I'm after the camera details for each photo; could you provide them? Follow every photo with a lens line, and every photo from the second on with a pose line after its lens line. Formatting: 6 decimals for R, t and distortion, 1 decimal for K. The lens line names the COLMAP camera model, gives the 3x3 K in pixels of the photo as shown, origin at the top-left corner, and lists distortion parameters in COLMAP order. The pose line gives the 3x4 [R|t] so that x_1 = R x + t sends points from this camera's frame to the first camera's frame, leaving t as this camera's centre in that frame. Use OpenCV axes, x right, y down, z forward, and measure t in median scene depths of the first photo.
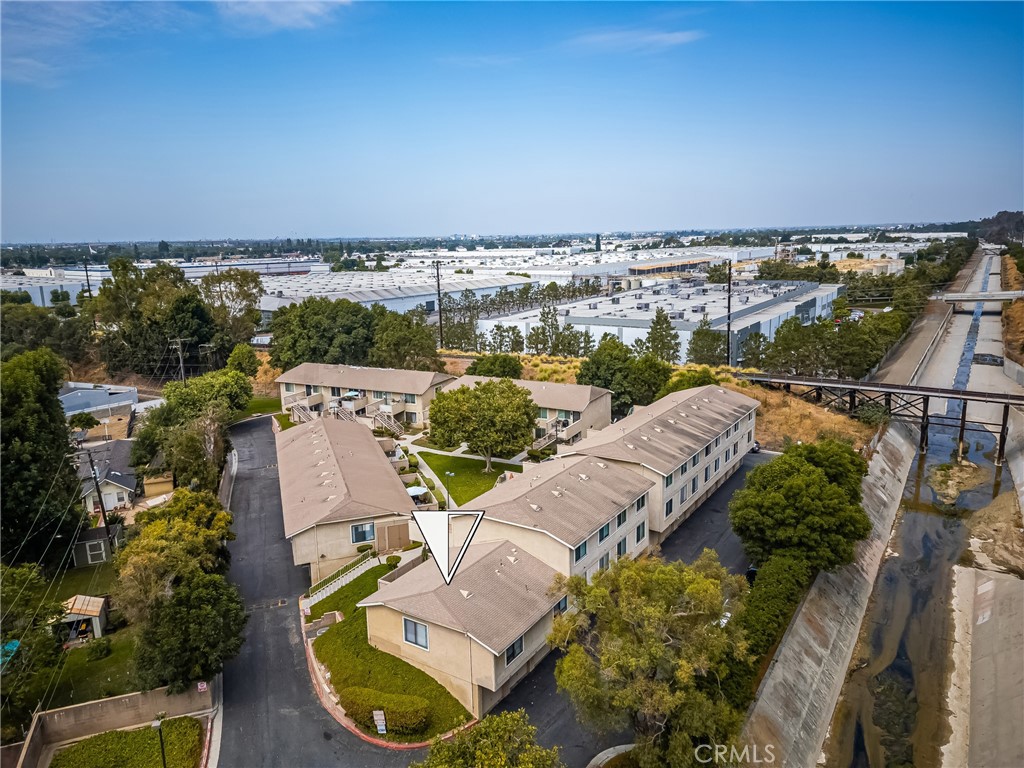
lens RADIAL K [[715.0, 0, 512.0], [0, 715.0, 384.0], [0, 0, 1]] dist [0.088779, -0.094187]
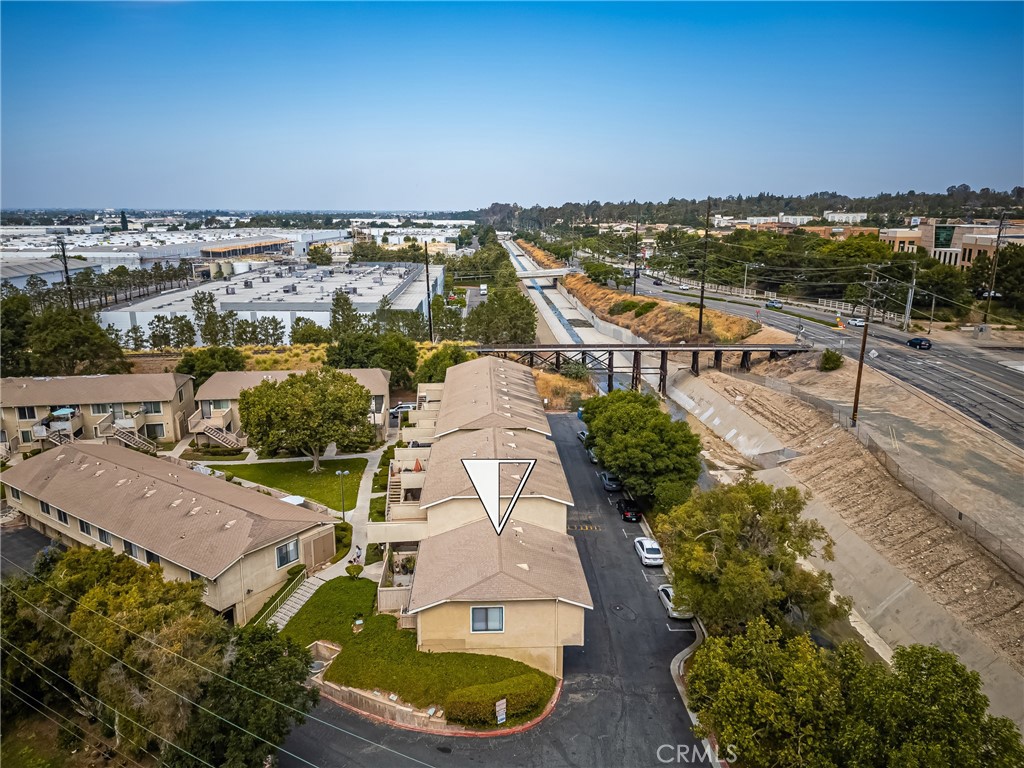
lens RADIAL K [[738.0, 0, 512.0], [0, 738.0, 384.0], [0, 0, 1]] dist [0.046880, -0.002830]
pose [[0.811038, -0.110096, 0.574540, -0.298323], [0.100231, 0.993760, 0.048940, -0.006503], [-0.576343, 0.017894, 0.817012, 0.075210]]
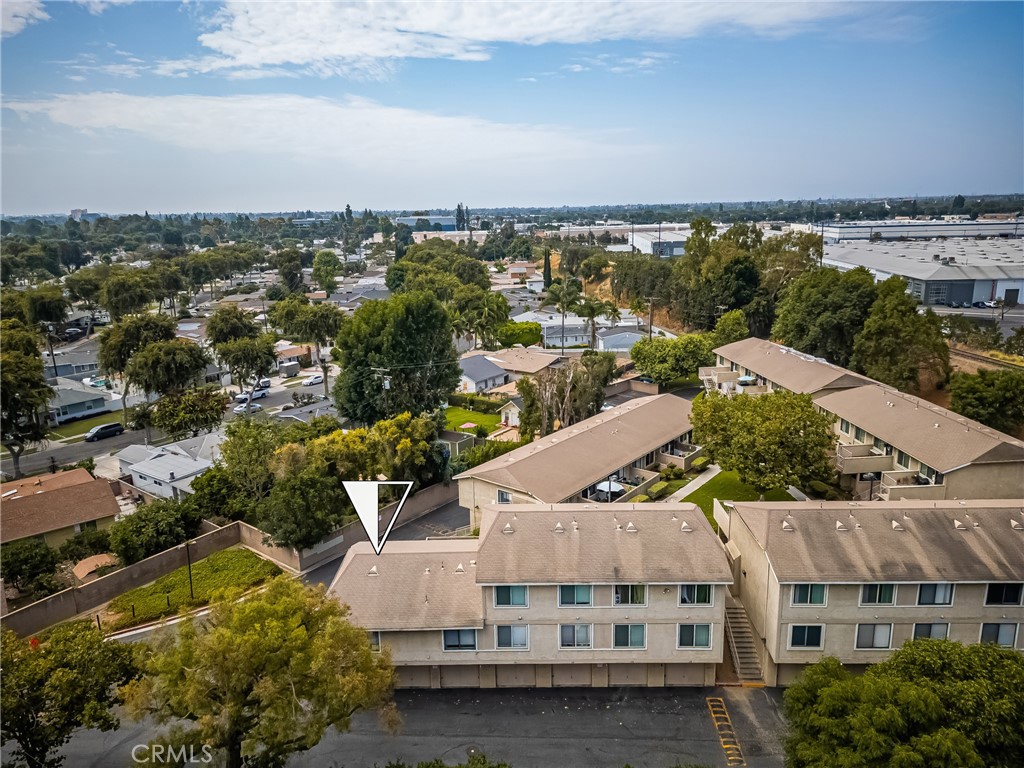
lens RADIAL K [[738.0, 0, 512.0], [0, 738.0, 384.0], [0, 0, 1]] dist [0.046880, -0.002830]
pose [[0.528282, 0.212344, -0.822088, 0.384185], [-0.168064, 0.975217, 0.143897, -0.064884], [0.832270, 0.062145, 0.550877, 0.267155]]
